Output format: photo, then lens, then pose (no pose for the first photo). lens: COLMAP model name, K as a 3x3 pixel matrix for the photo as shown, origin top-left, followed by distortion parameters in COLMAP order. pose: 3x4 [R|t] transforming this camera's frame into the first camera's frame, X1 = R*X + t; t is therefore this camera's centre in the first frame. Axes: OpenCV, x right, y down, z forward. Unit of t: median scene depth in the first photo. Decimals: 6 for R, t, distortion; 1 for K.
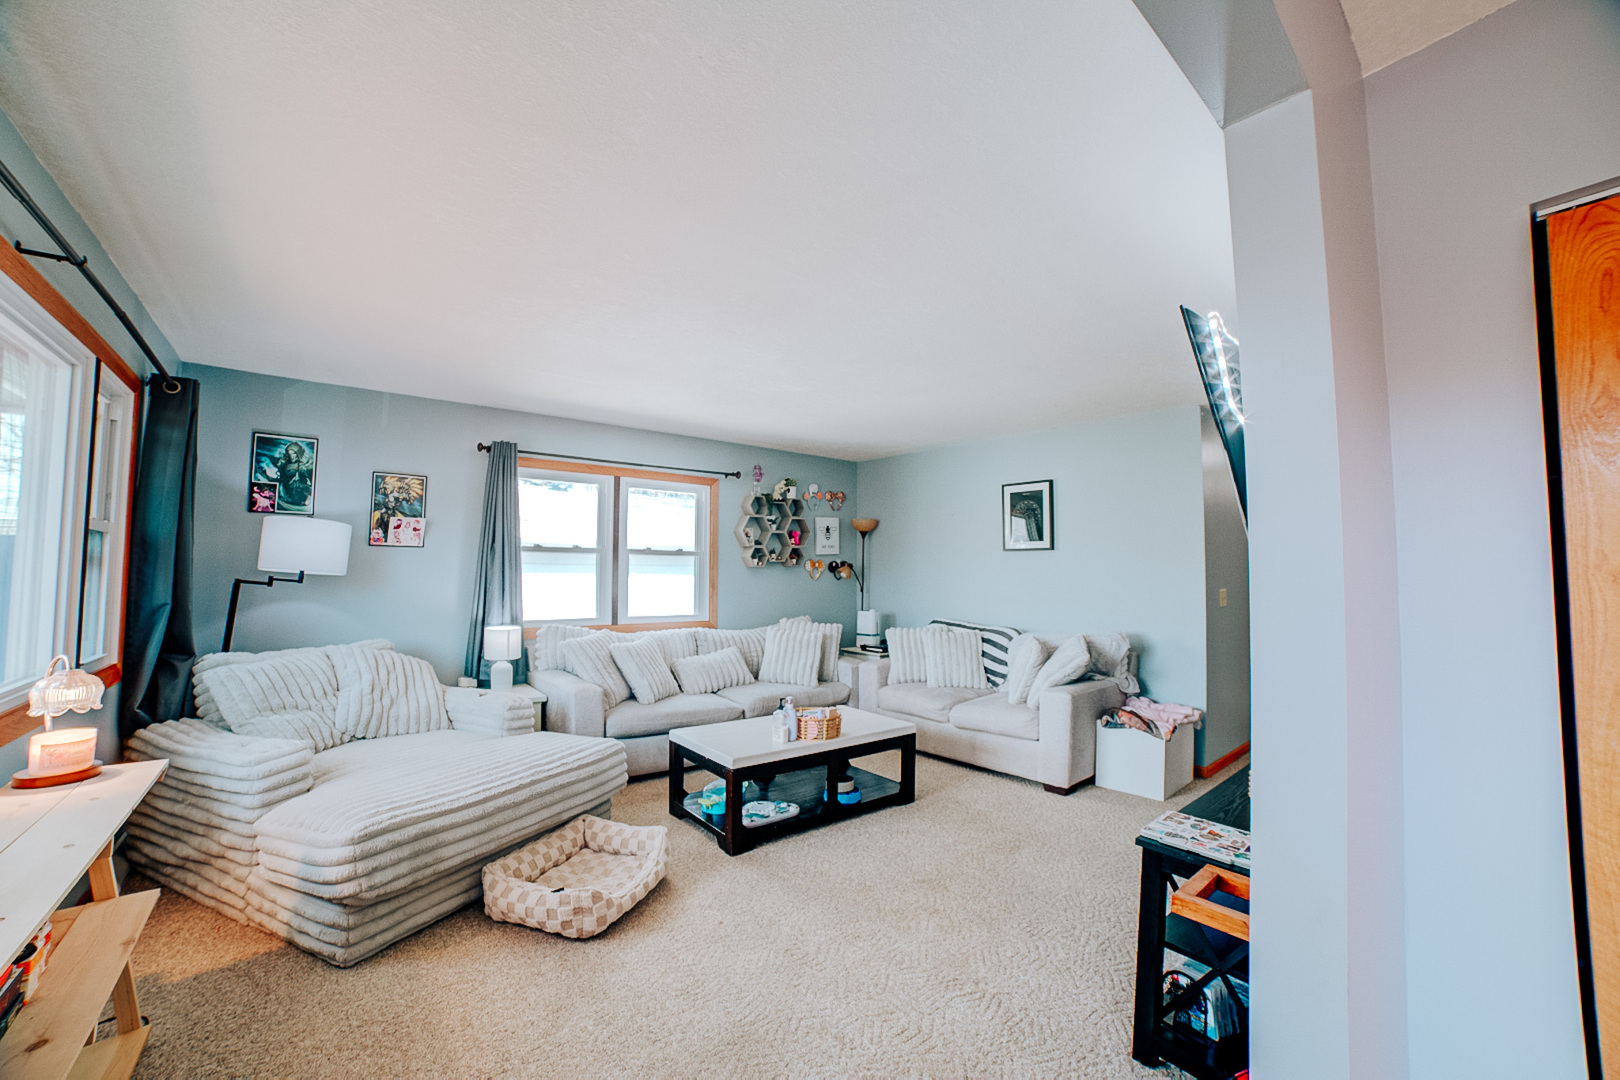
lens RADIAL K [[625.8, 0, 800.8], [0, 625.8, 550.1], [0, 0, 1]] dist [-0.087157, 0.024094]
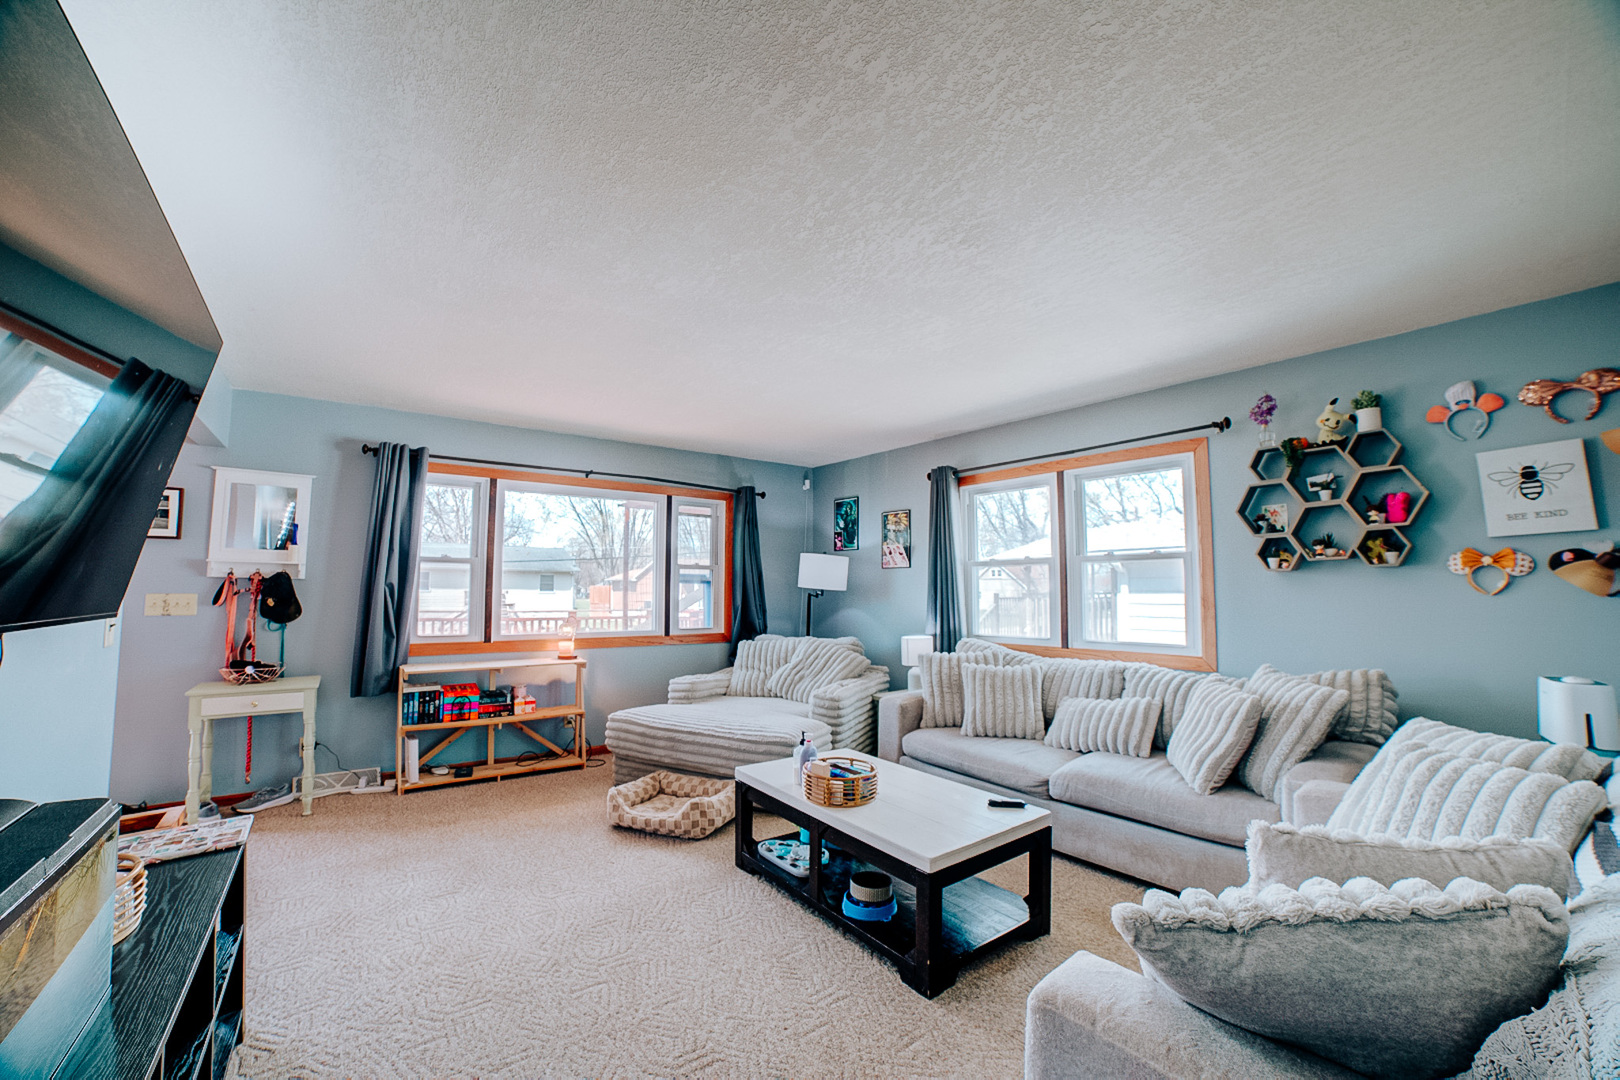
lens RADIAL K [[625.8, 0, 800.8], [0, 625.8, 550.1], [0, 0, 1]] dist [-0.087157, 0.024094]
pose [[0.000321, -0.072976, -0.997334, 0.653620], [0.031255, 0.996847, -0.072930, 0.046175], [0.999511, -0.031148, 0.002601, 0.797670]]
